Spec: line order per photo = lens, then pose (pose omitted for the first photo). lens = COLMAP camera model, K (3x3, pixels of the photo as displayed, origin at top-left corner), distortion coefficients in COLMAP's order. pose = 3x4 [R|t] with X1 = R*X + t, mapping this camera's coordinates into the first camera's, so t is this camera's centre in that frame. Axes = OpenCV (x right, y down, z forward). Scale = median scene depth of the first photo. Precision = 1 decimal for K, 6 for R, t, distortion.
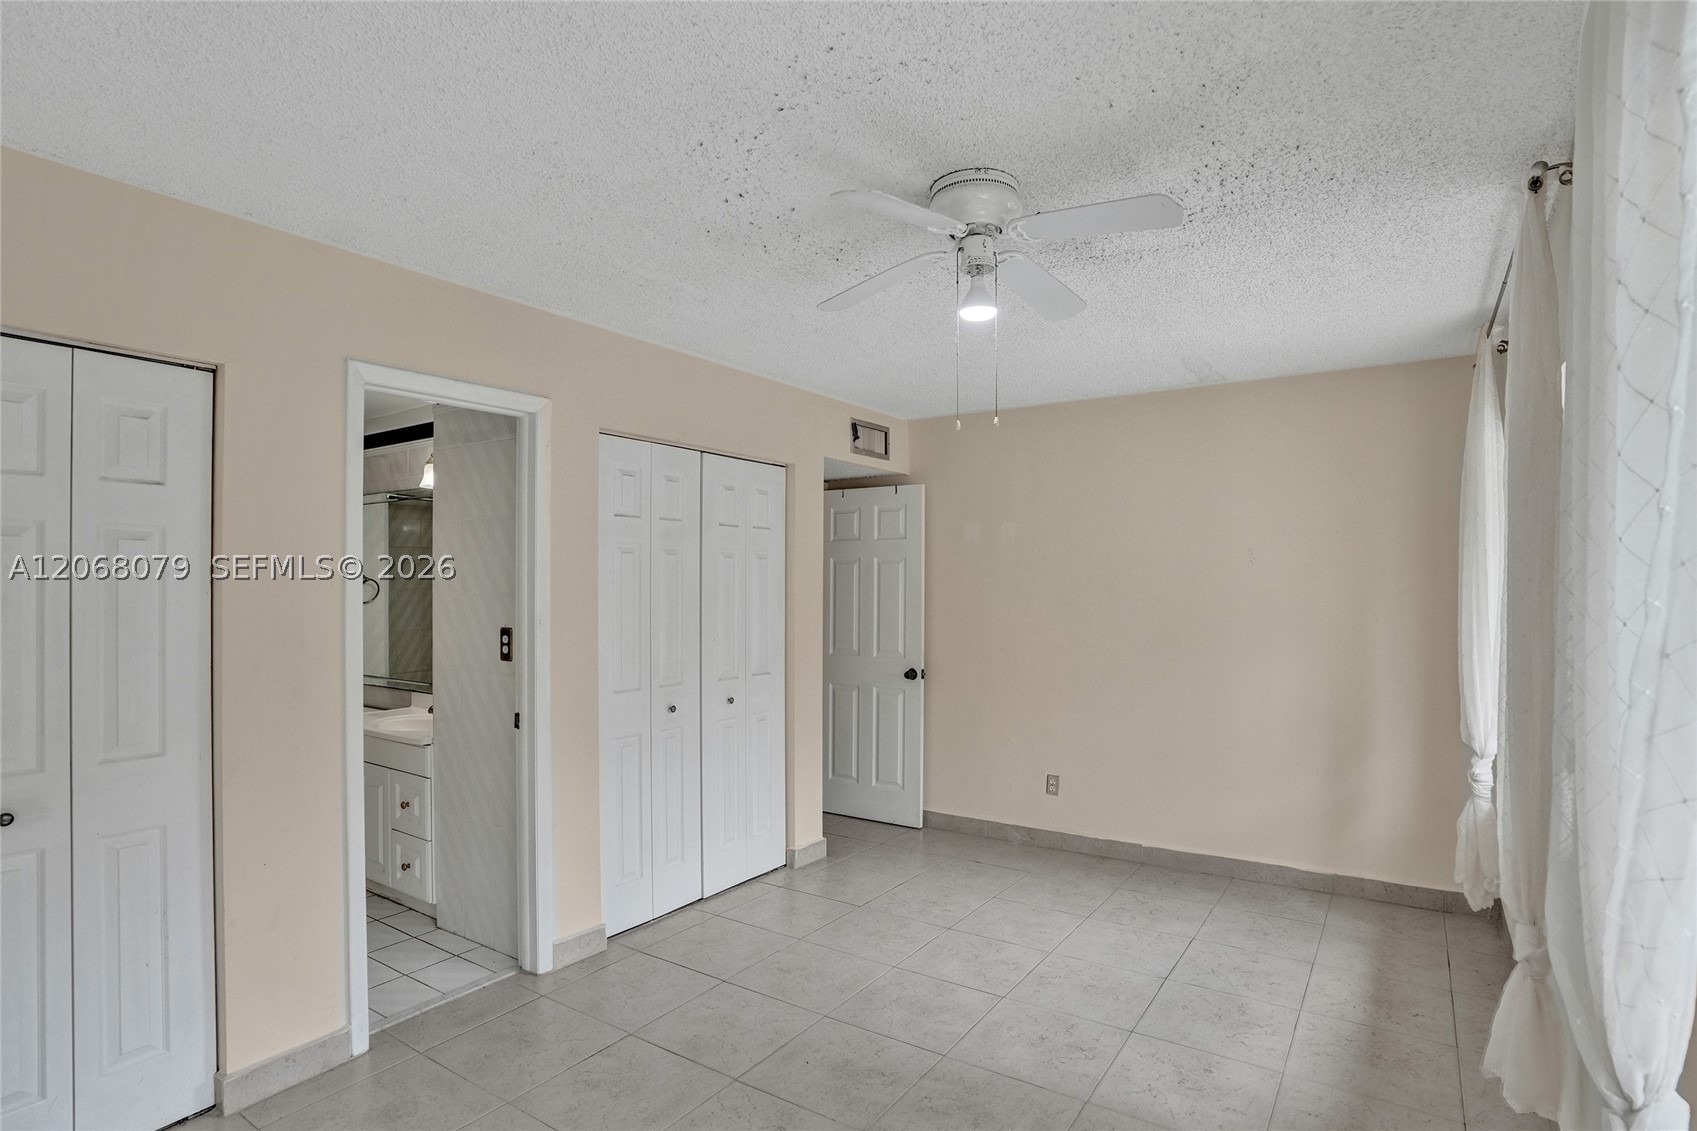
lens RADIAL K [[795.3, 0, 843.6], [0, 795.3, 565.8], [0, 0, 1]] dist [-0.068462, 0.023925]
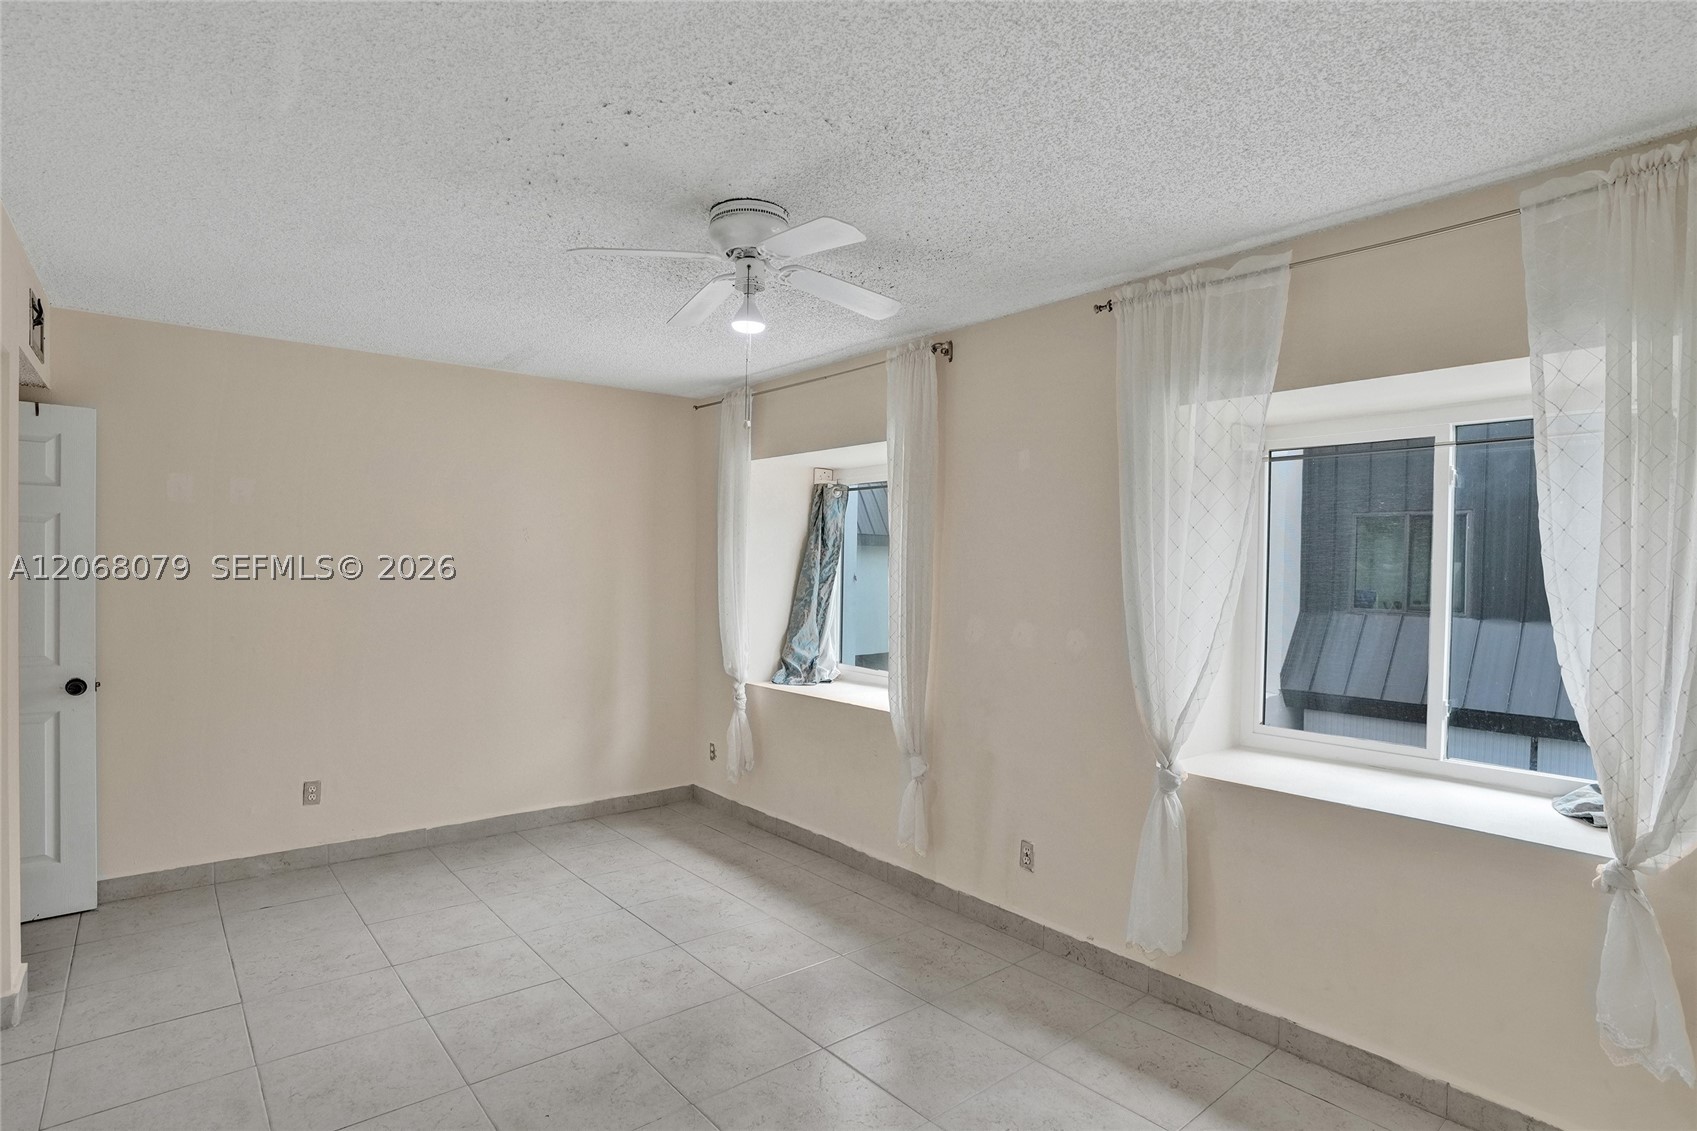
lens RADIAL K [[795.3, 0, 843.6], [0, 795.3, 565.8], [0, 0, 1]] dist [-0.068462, 0.023925]
pose [[0.352839, 0.001349, 0.935683, -0.373288], [-0.036097, 0.999274, 0.012172, 0.000796], [-0.934988, -0.038070, 0.352631, 0.207626]]
